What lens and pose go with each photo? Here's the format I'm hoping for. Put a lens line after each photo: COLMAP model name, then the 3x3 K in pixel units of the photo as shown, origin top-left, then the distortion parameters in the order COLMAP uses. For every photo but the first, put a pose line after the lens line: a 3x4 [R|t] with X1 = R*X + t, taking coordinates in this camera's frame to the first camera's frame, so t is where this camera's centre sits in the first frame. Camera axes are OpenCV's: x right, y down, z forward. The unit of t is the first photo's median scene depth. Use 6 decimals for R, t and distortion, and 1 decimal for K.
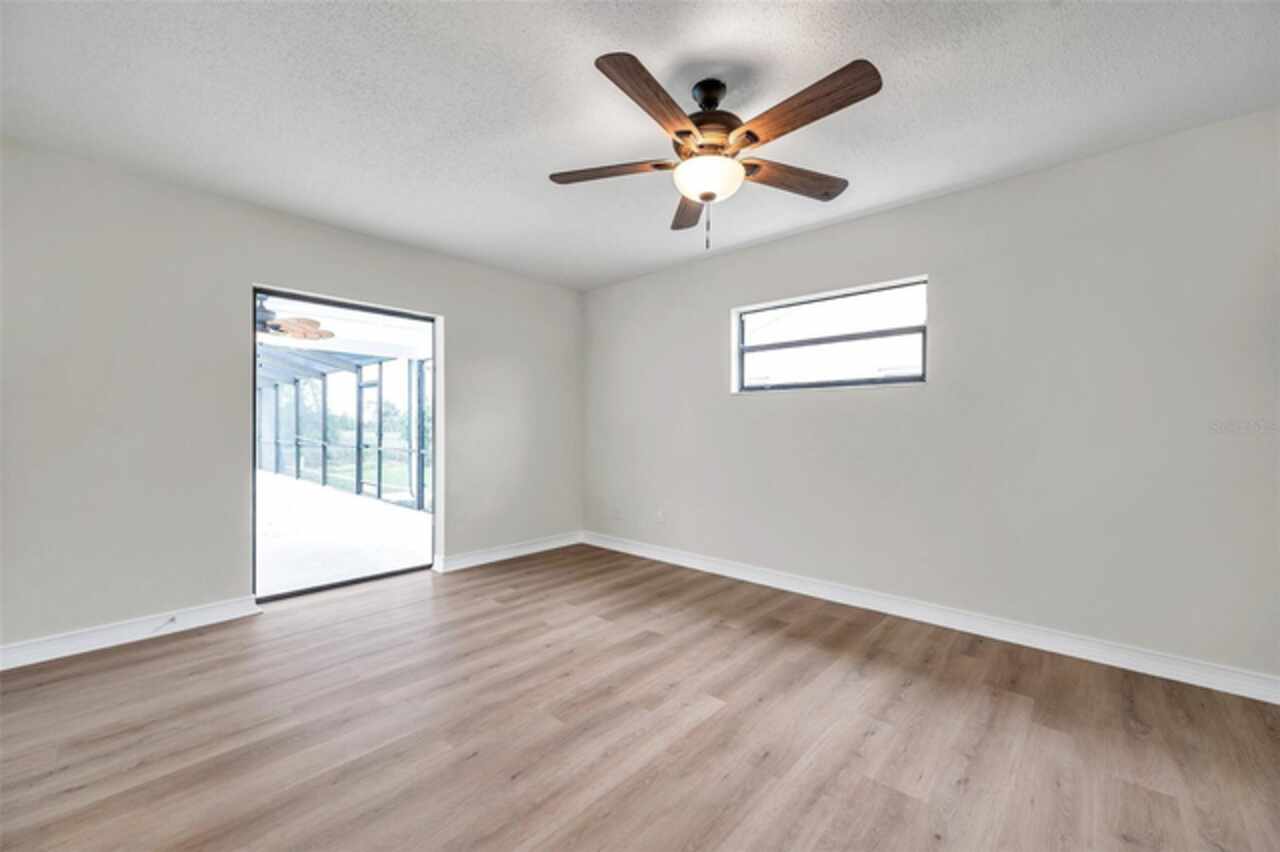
lens RADIAL K [[504.6, 0, 640.0], [0, 504.6, 426.0], [0, 0, 1]] dist [-0.001281, -0.000435]
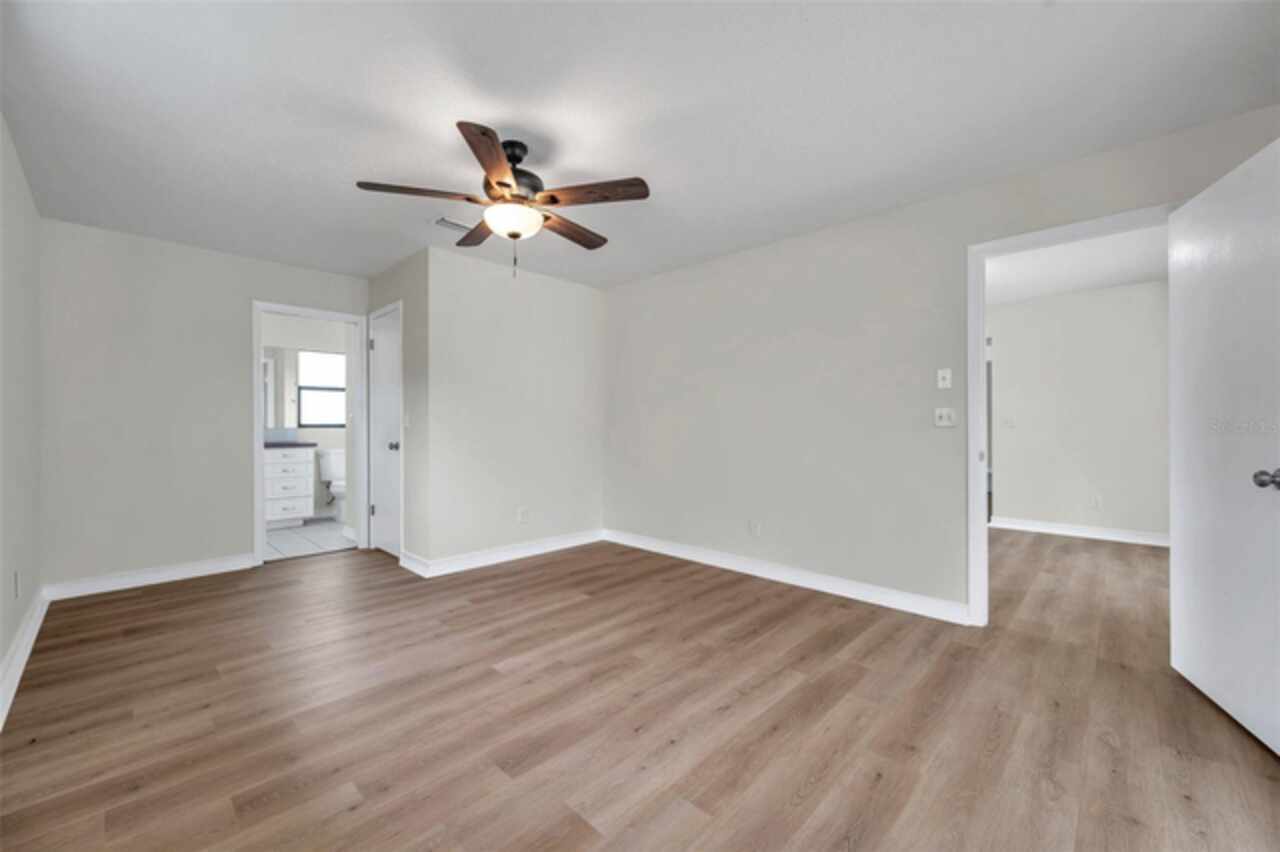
lens RADIAL K [[504.6, 0, 640.0], [0, 504.6, 426.0], [0, 0, 1]] dist [-0.001281, -0.000435]
pose [[-0.999648, -0.002617, 0.026388, -0.184386], [-0.002768, 0.999980, -0.005699, 0.010174], [-0.026372, -0.005770, -0.999636, 2.023342]]
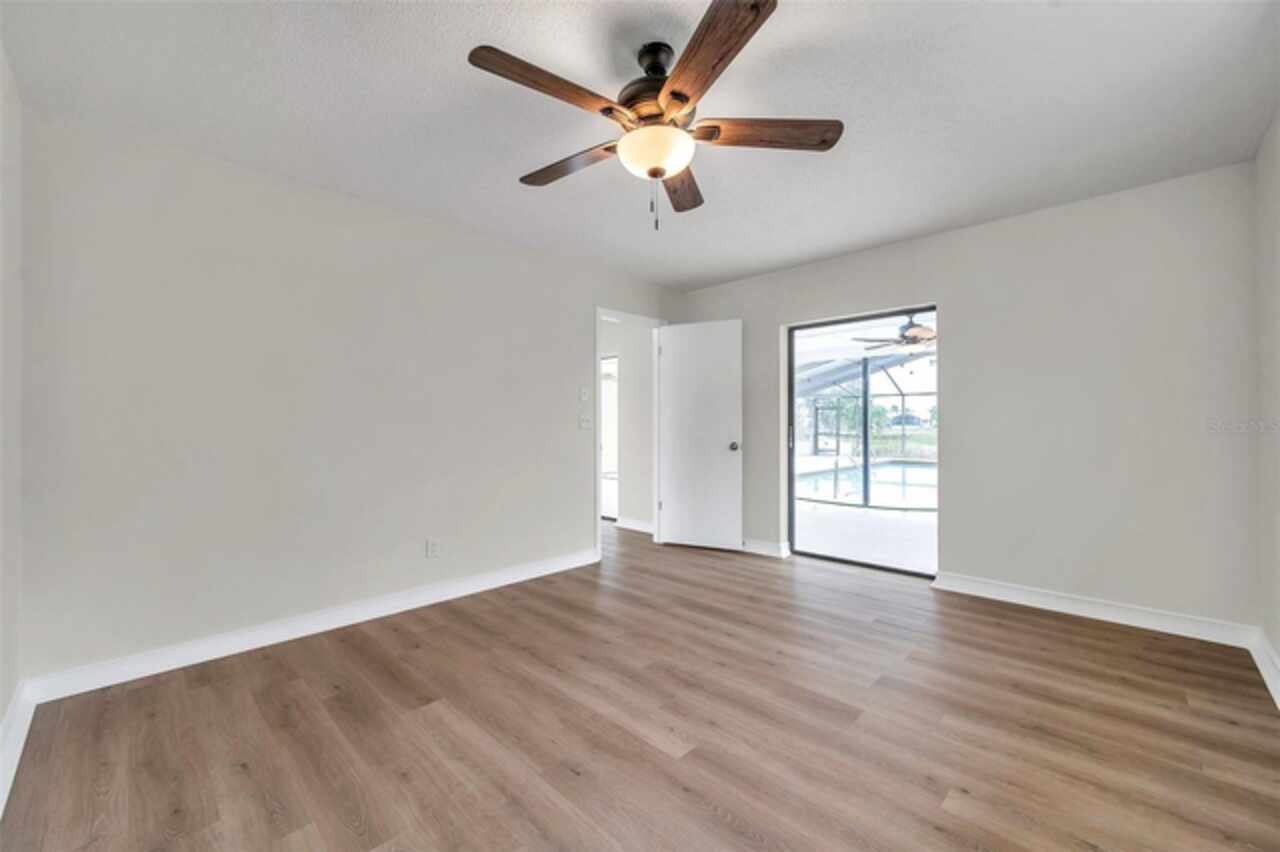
lens RADIAL K [[504.6, 0, 640.0], [0, 504.6, 426.0], [0, 0, 1]] dist [-0.001281, -0.000435]
pose [[-0.036113, -0.005772, -0.999331, 0.952117], [0.009868, 0.999933, -0.006132, 0.005688], [0.999299, -0.010082, -0.036054, 0.922060]]
